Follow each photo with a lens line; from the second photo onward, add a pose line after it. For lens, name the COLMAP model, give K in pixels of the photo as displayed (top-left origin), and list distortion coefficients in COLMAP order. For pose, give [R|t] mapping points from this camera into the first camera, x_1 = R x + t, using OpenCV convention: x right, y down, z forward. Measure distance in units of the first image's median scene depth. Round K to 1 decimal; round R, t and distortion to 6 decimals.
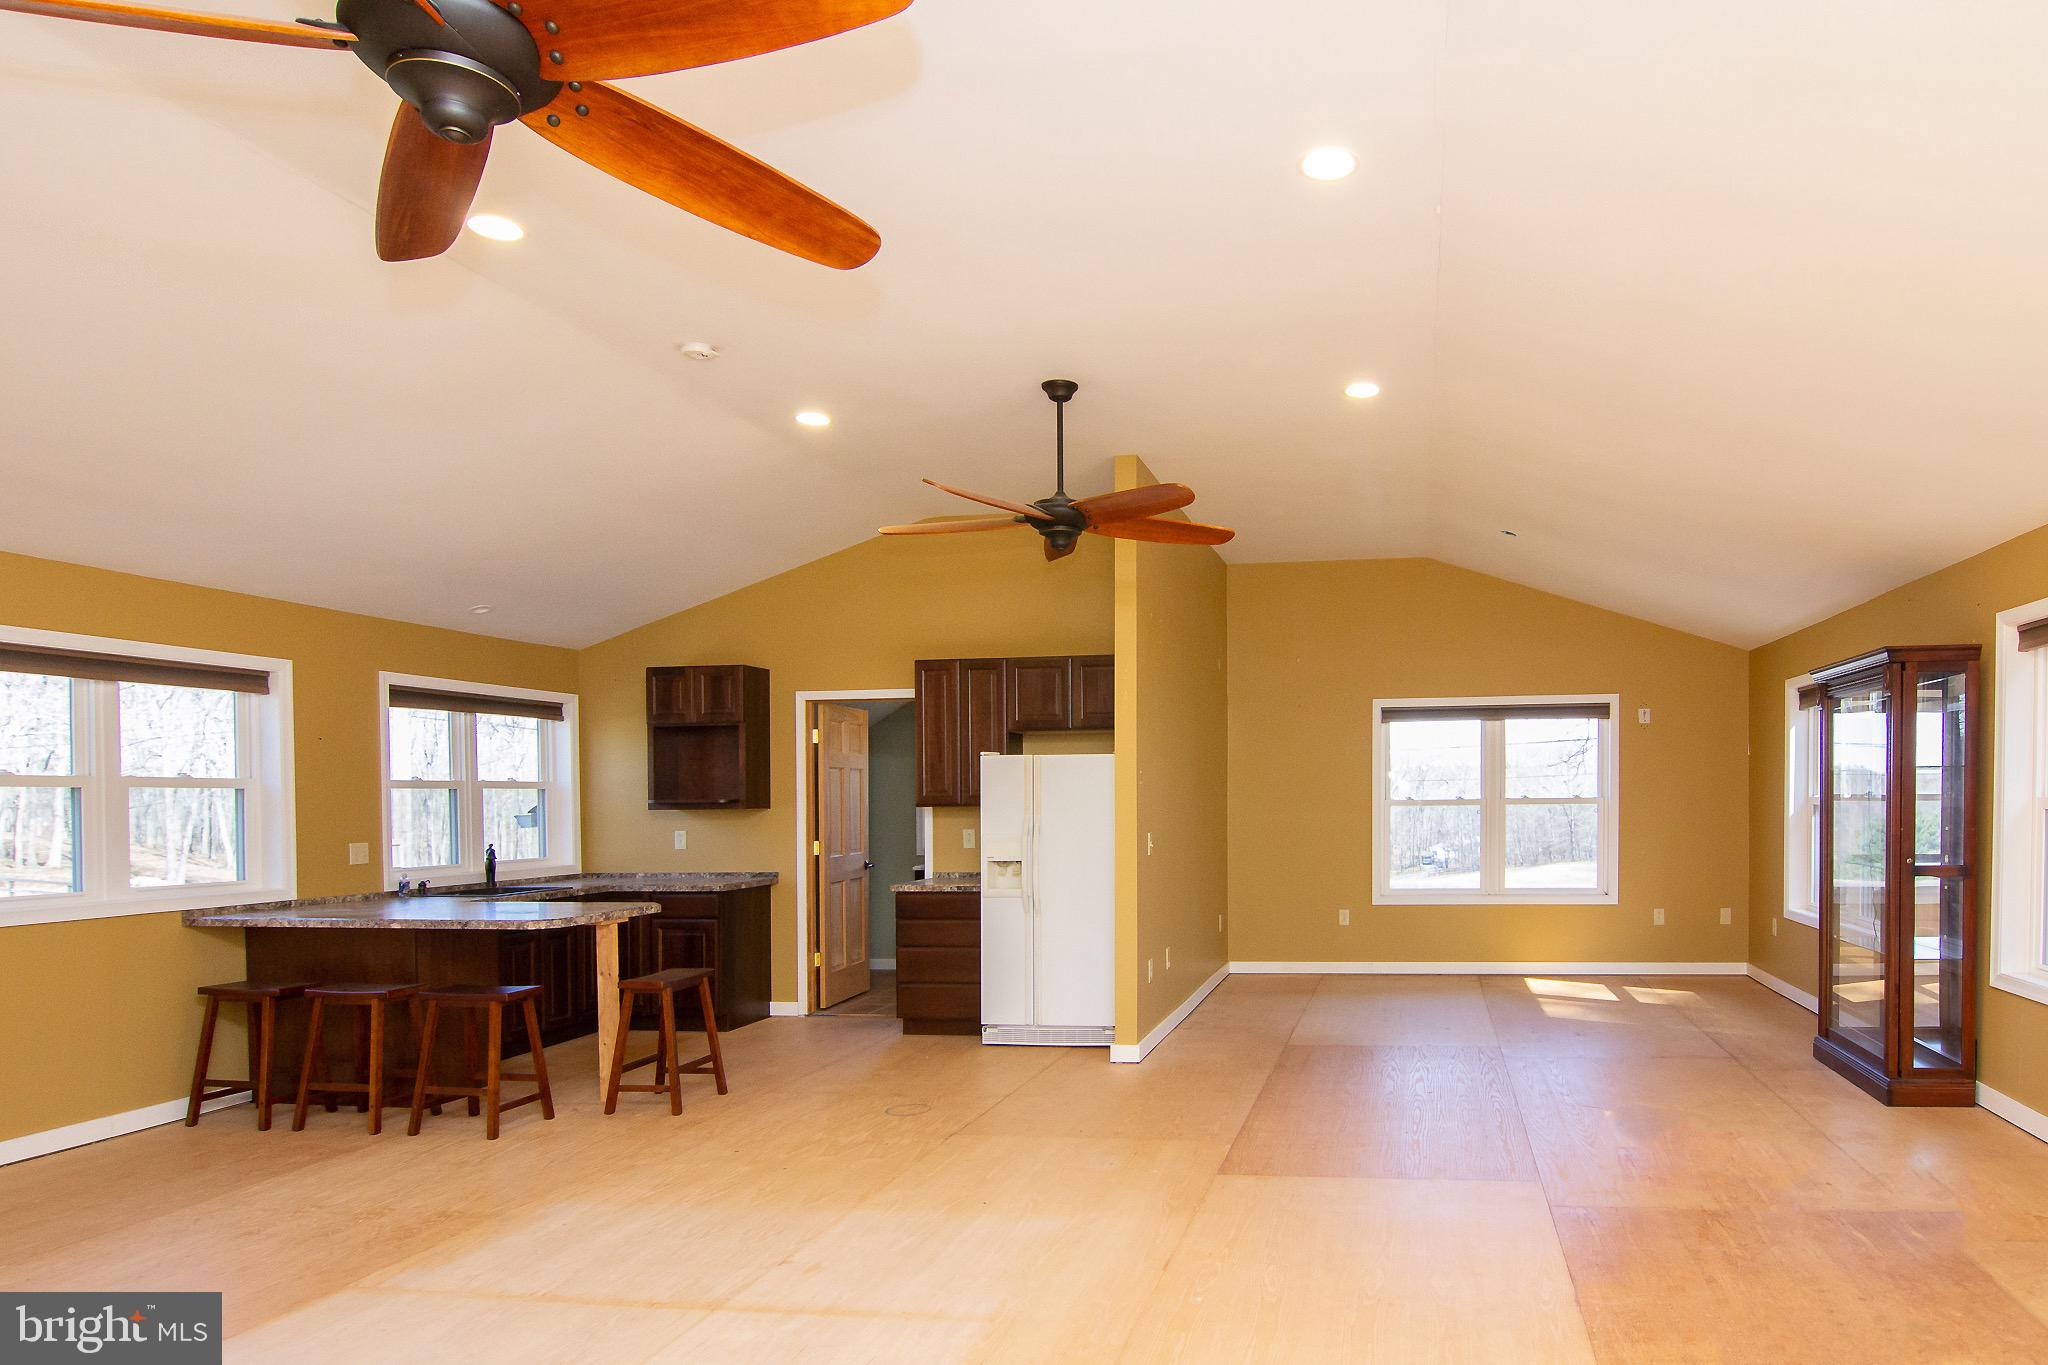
lens RADIAL K [[994.8, 0, 1025.2], [0, 994.8, 799.5], [0, 0, 1]] dist [0.000105, -0.000238]
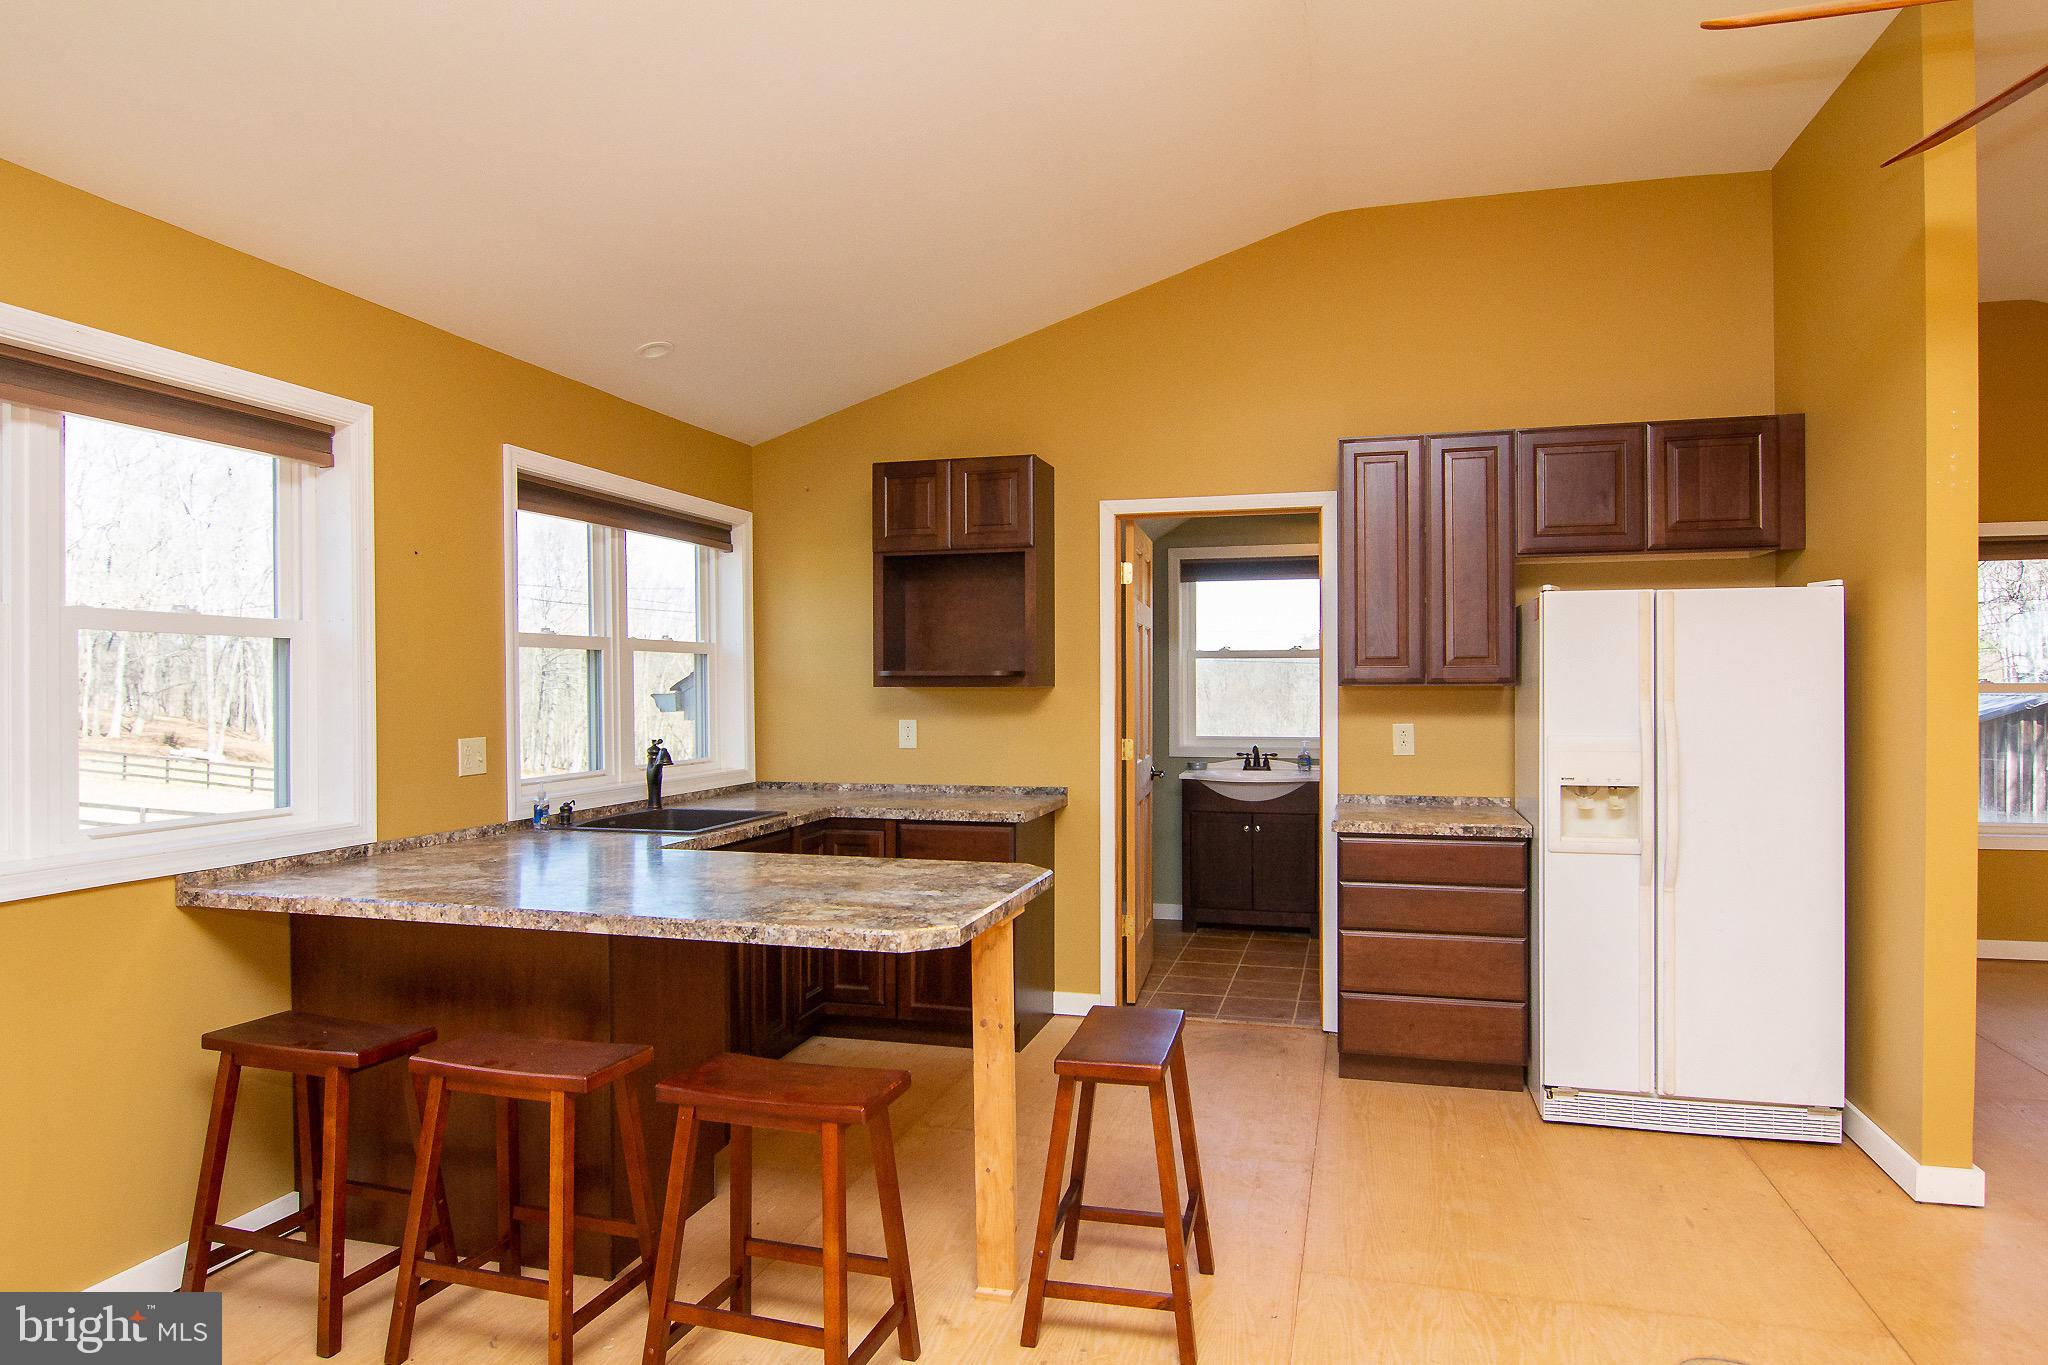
lens RADIAL K [[1176.8, 0, 1024.0], [0, 1176.8, 682.5], [0, 0, 1]] dist [-0.010510, -0.001792]
pose [[0.995060, 0.008487, -0.098917, -0.253885], [-0.008426, 0.999964, 0.001040, 0.007588], [0.098922, -0.000202, 0.995095, 0.317514]]
